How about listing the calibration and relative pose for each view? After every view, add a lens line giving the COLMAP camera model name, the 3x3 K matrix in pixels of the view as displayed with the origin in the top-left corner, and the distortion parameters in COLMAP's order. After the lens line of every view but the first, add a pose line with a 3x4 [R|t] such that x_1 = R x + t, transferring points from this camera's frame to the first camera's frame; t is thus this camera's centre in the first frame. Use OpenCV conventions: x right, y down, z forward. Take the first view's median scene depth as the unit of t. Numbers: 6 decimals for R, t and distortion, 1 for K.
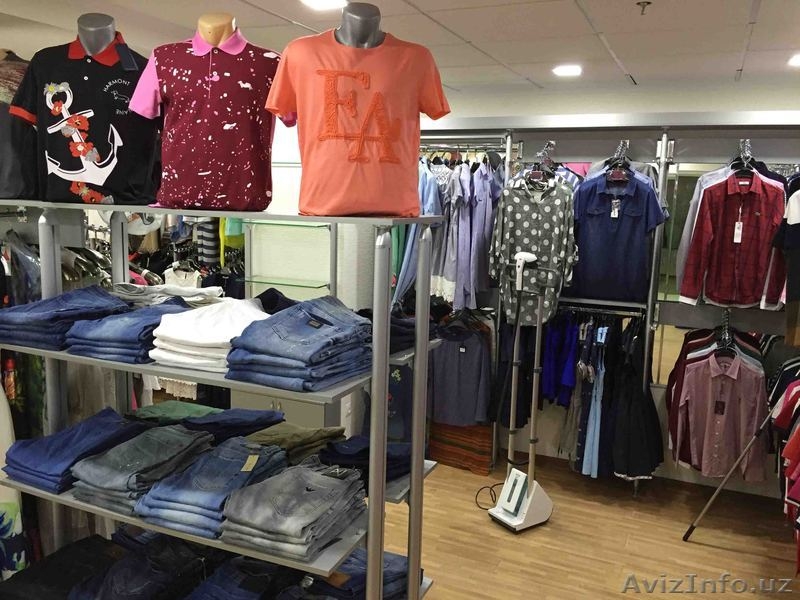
lens RADIAL K [[688.9, 0, 394.7], [0, 688.9, 297.6], [0, 0, 1]] dist [0.088189, -0.134294]
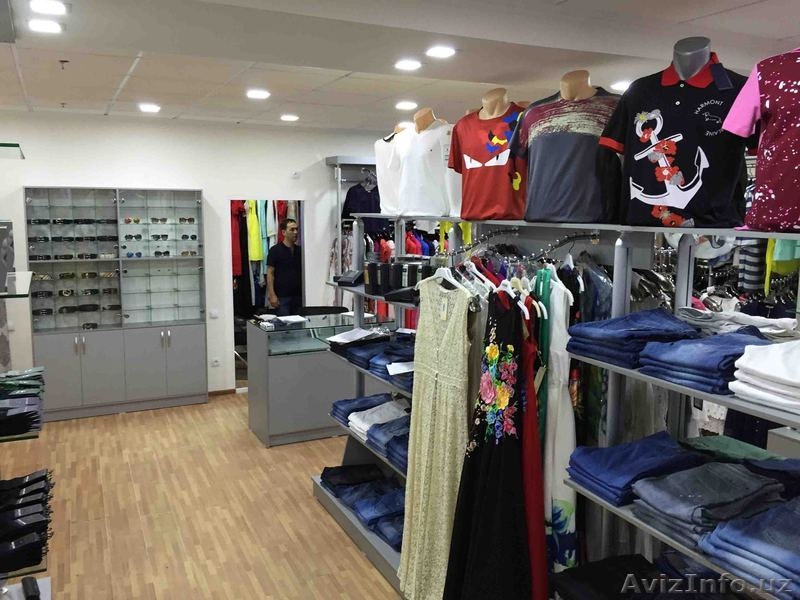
lens RADIAL K [[688.9, 0, 394.7], [0, 688.9, 297.6], [0, 0, 1]] dist [0.088189, -0.134294]
pose [[0.763972, 0.063955, -0.642072, -0.085675], [-0.083922, 0.996472, -0.000599, 0.000881], [0.639768, 0.054341, 0.766644, -0.019038]]
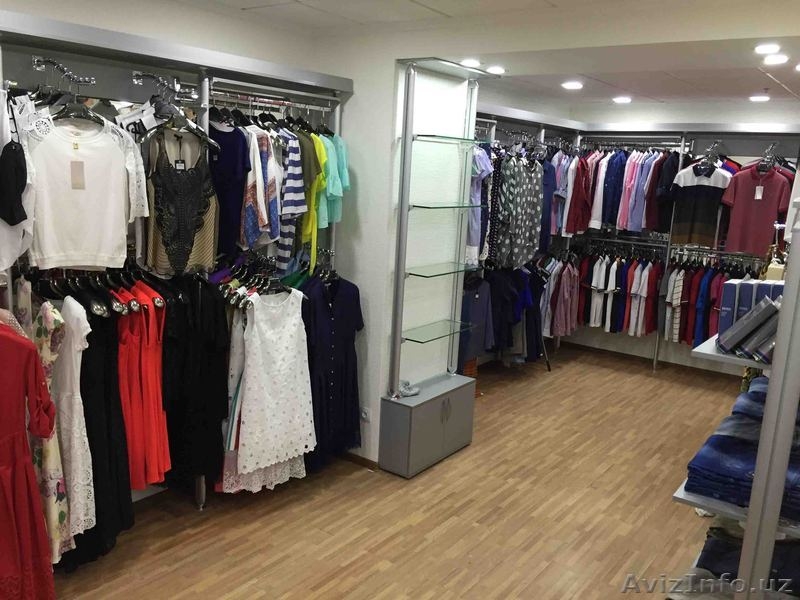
lens RADIAL K [[688.9, 0, 394.7], [0, 688.9, 297.6], [0, 0, 1]] dist [0.088189, -0.134294]
pose [[0.221388, -0.204602, 0.953481, -2.367823], [0.109967, 0.976744, 0.184061, -0.367438], [-0.968966, 0.064102, 0.238739, 1.897516]]
